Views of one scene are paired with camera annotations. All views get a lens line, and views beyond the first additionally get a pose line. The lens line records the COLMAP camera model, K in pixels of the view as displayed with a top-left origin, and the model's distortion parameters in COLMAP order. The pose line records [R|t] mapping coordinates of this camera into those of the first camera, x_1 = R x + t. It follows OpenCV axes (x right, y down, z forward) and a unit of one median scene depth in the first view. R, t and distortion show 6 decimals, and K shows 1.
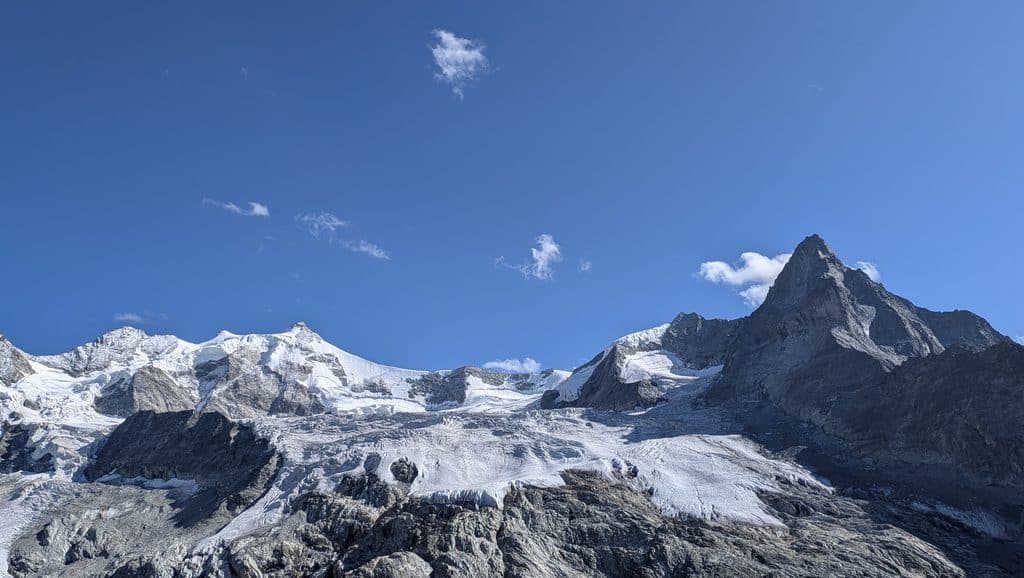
lens RADIAL K [[931.0, 0, 496.7], [0, 931.0, 306.4], [0, 0, 1]] dist [0.115464, -0.218683]
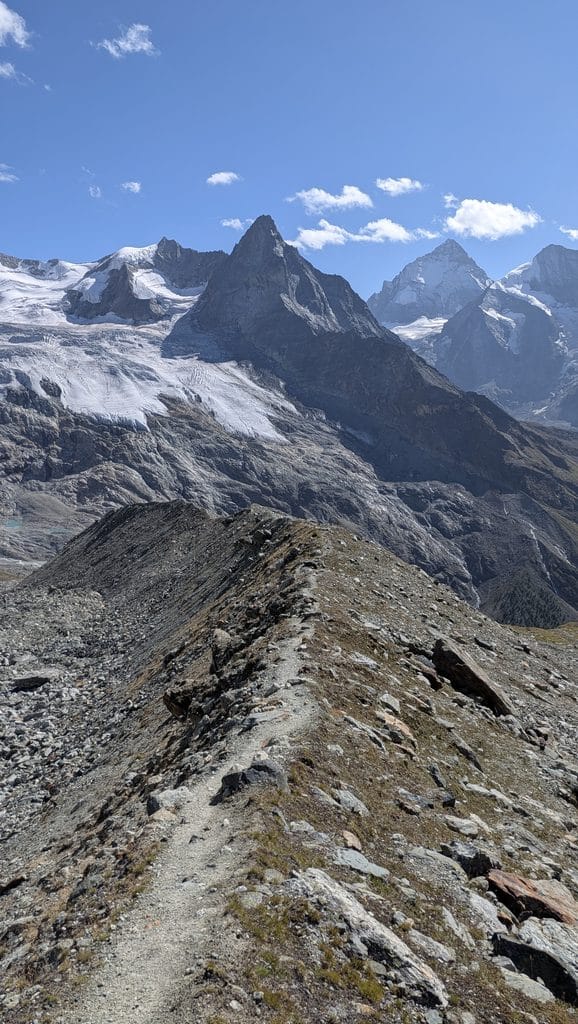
lens RADIAL K [[732.2, 0, 283.9], [0, 732.2, 511.0], [0, 0, 1]] dist [0.100572, -0.183583]
pose [[0.871817, -0.084440, 0.482499, -0.218955], [-0.161529, 0.880371, 0.445932, -0.155132], [-0.462433, -0.466708, 0.753883, -0.139163]]
